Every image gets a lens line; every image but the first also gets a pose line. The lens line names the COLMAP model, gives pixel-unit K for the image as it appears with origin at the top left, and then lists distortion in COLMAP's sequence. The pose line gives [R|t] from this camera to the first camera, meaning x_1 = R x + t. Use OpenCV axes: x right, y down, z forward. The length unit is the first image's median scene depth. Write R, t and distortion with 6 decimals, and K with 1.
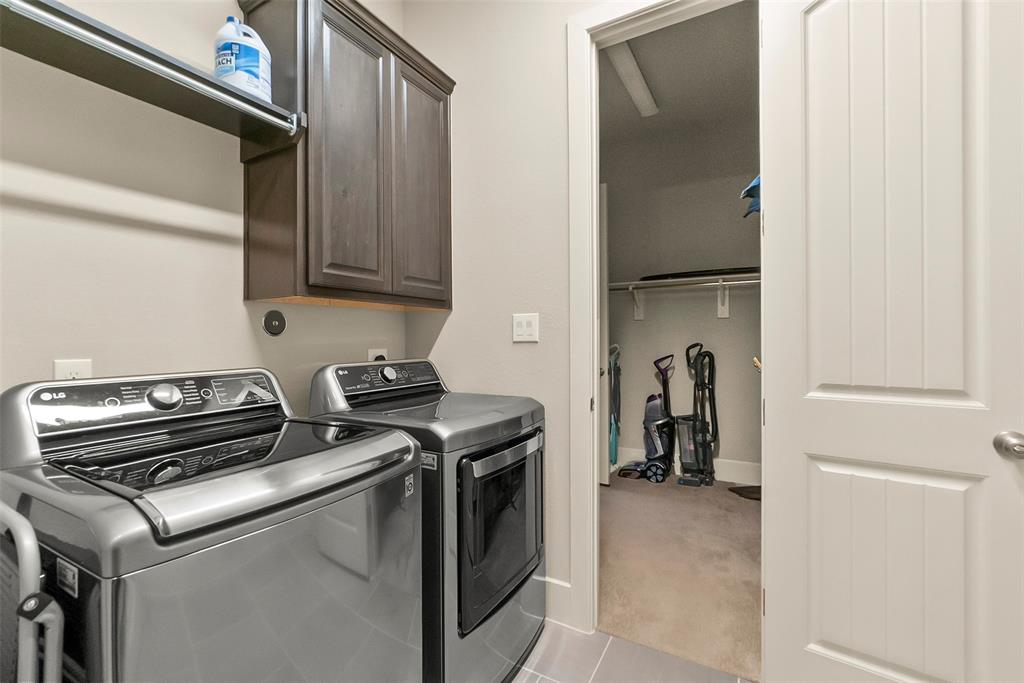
lens RADIAL K [[446.9, 0, 511.3], [0, 446.9, 338.6], [0, 0, 1]] dist [0.003987, 0.003330]
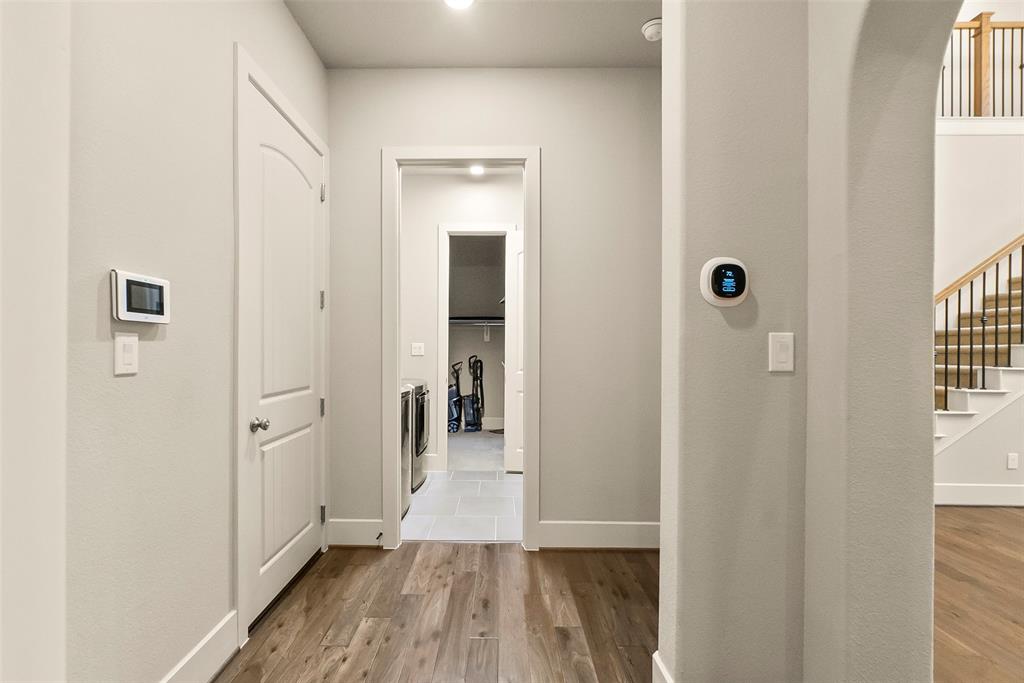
lens RADIAL K [[446.9, 0, 507.6], [0, 446.9, 347.5], [0, 0, 1]] dist [0.003987, 0.003330]
pose [[0.867030, 0.007977, 0.498192, -0.386768], [-0.006325, 0.999967, -0.005003, -0.013767], [-0.498216, 0.001187, 0.867052, -0.672115]]
